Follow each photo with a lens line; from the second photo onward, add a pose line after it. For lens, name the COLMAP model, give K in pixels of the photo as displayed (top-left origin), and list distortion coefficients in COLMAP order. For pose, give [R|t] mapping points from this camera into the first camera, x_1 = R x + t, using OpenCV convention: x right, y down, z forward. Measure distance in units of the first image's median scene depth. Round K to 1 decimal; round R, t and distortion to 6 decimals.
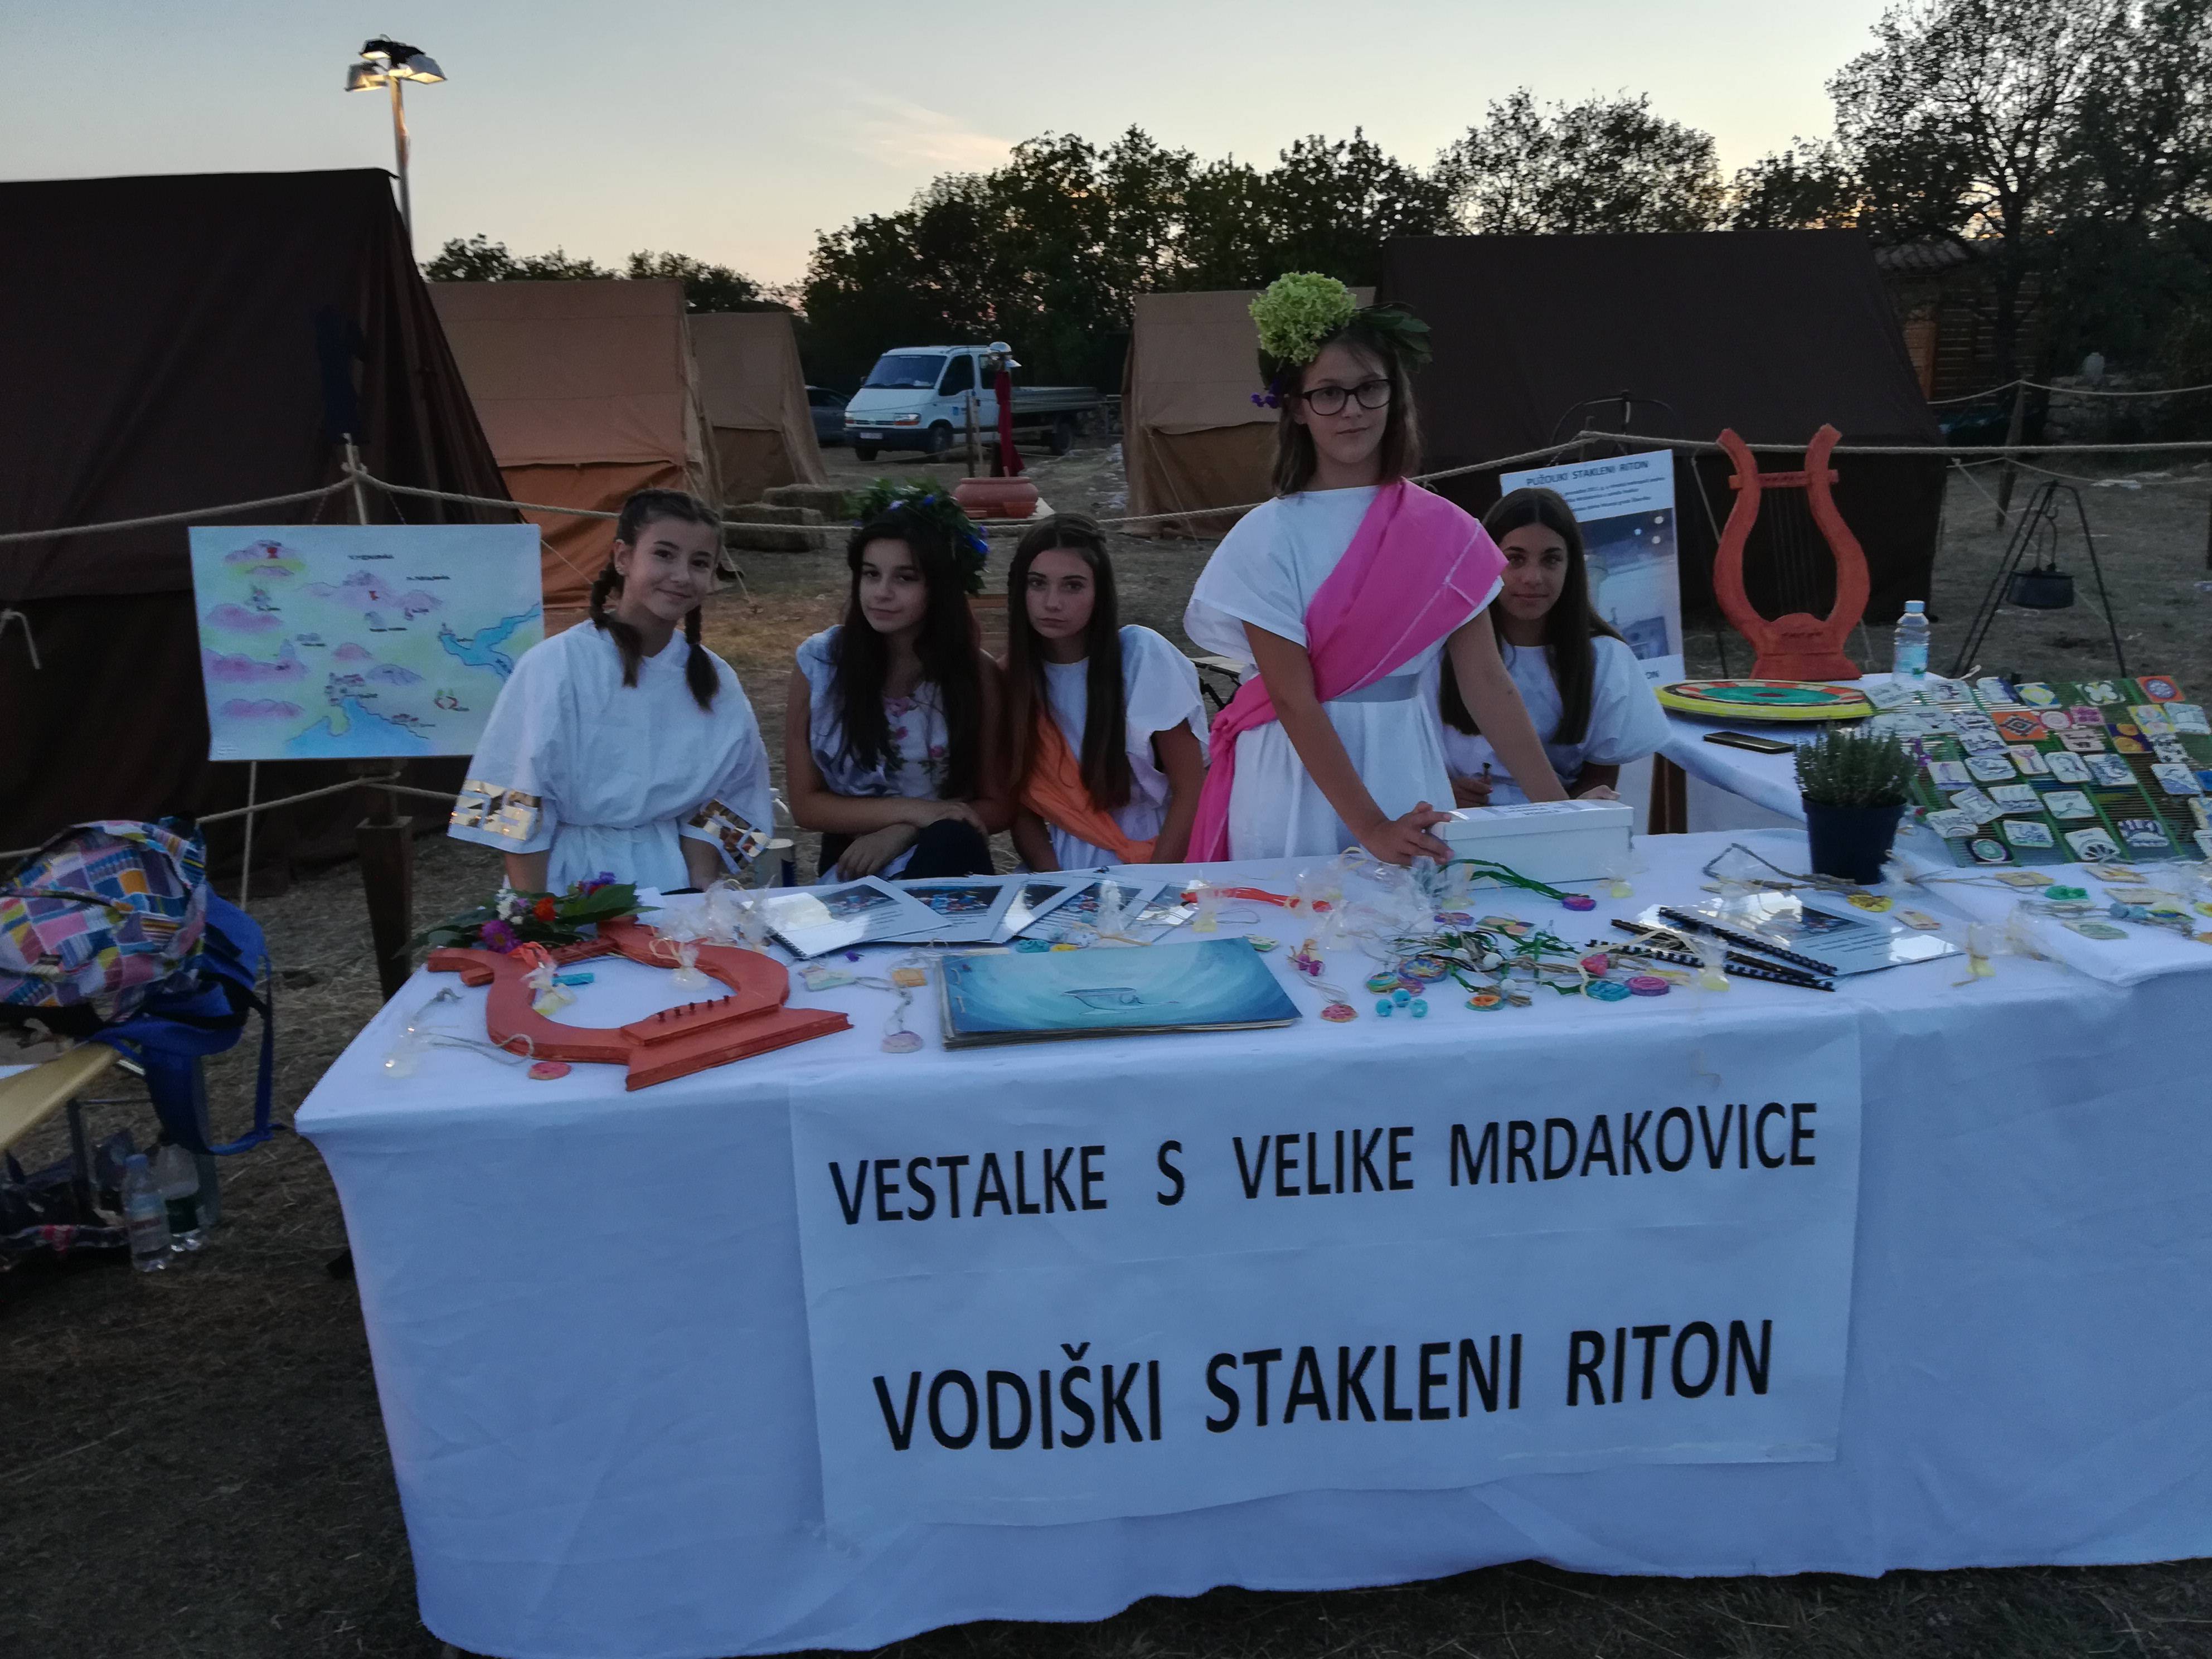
lens RADIAL K [[1743.9, 0, 1104.2], [0, 1743.9, 841.9], [0, 0, 1]] dist [0.029374, -0.029164]
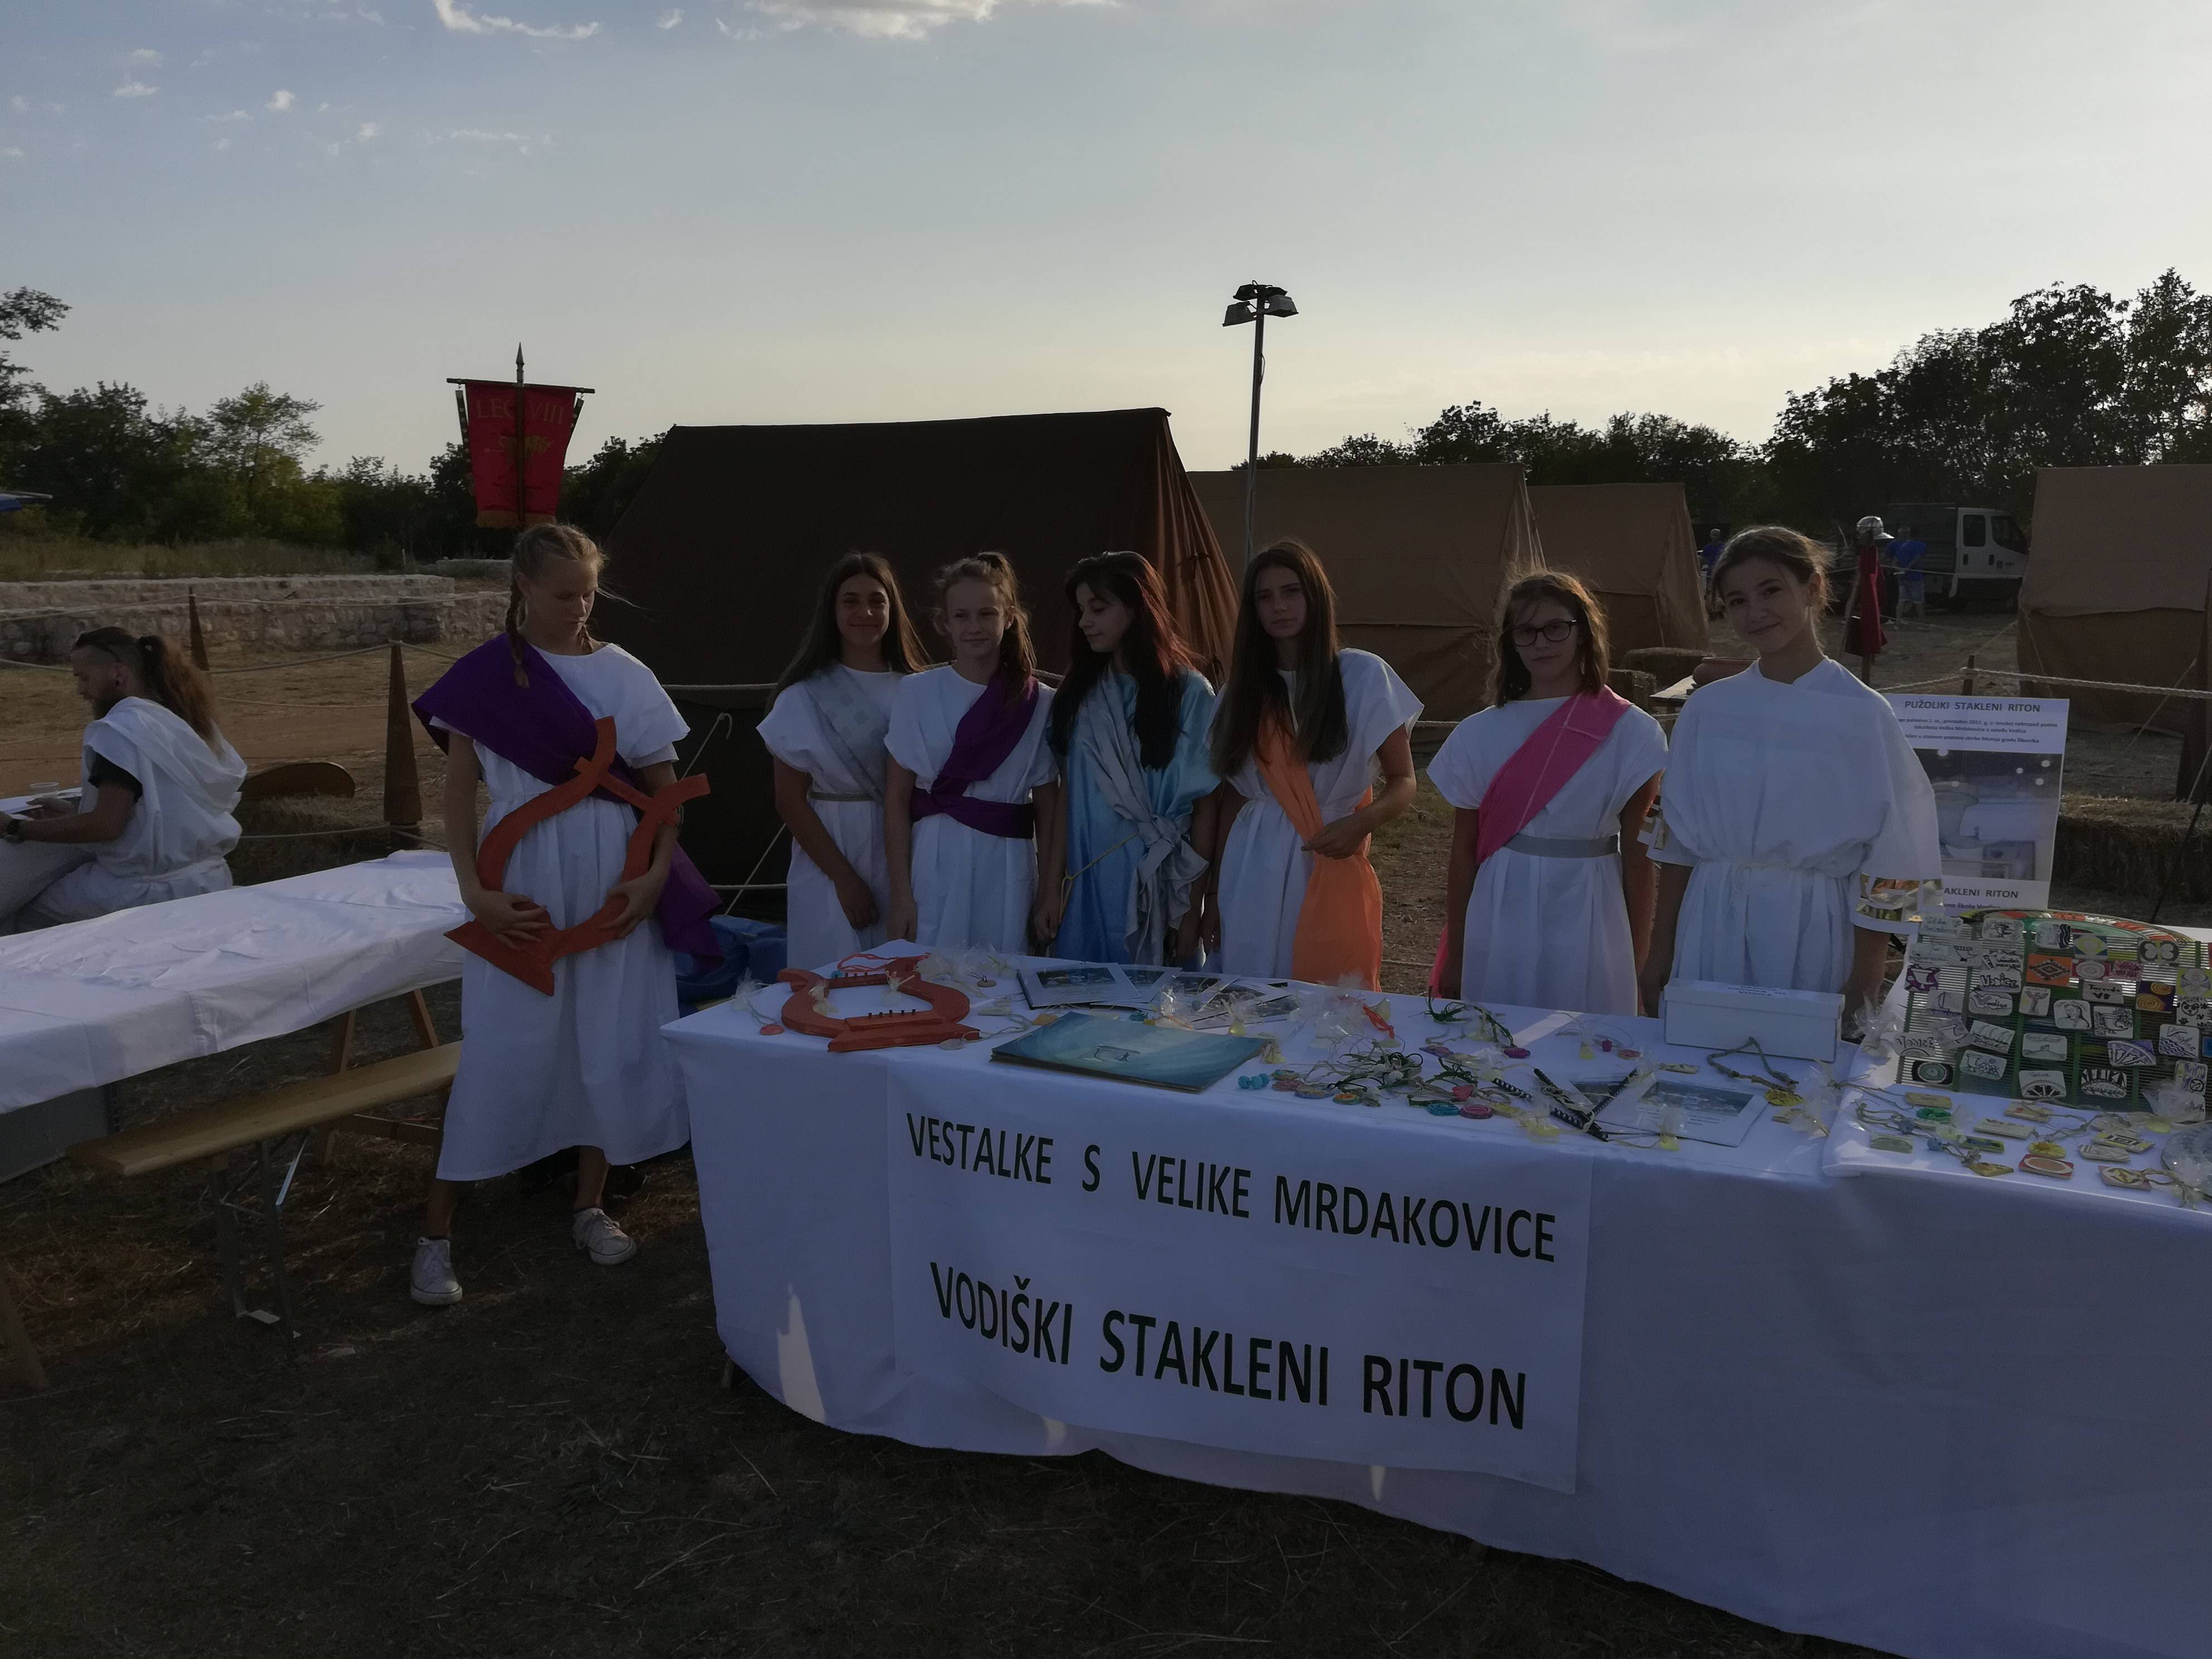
lens RADIAL K [[1743.9, 0, 1108.5], [0, 1743.9, 825.1], [0, 0, 1]] dist [0.029374, -0.029164]
pose [[0.858892, 0.102495, -0.501797, 0.719876], [-0.148087, 0.987620, -0.051744, -0.018401], [0.490281, 0.118752, 0.863437, -0.269774]]
